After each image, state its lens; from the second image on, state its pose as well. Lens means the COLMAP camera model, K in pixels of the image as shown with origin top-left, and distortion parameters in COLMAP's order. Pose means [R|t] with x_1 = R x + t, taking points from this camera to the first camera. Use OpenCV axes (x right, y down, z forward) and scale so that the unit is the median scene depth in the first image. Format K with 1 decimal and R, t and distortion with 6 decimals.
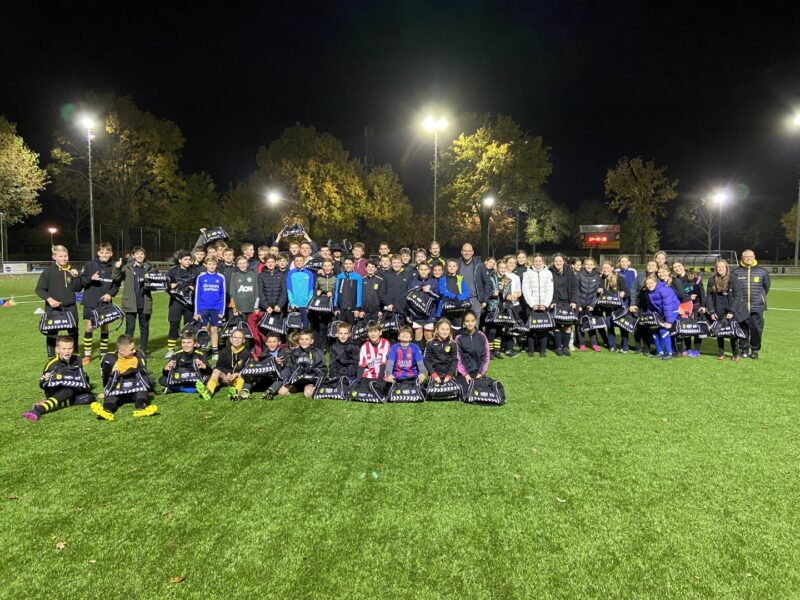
lens RADIAL K [[600.8, 0, 397.1], [0, 600.8, 300.2], [0, 0, 1]] dist [0.116045, -0.146667]
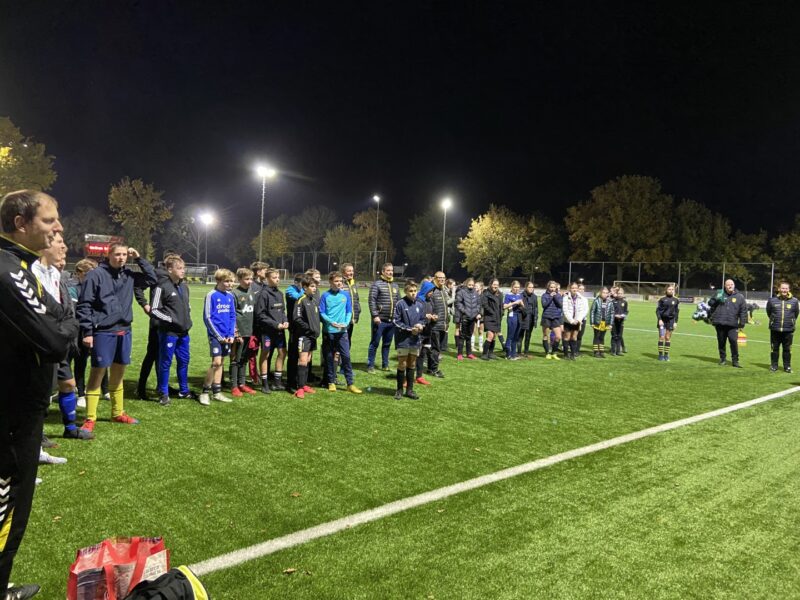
lens RADIAL K [[600.8, 0, 395.7], [0, 600.8, 291.6], [0, 0, 1]] dist [0.116045, -0.146667]
pose [[0.706474, 0.011313, 0.707649, -0.073715], [0.009676, 0.999624, -0.025640, 0.010012], [-0.707673, 0.024961, 0.706099, -0.141096]]
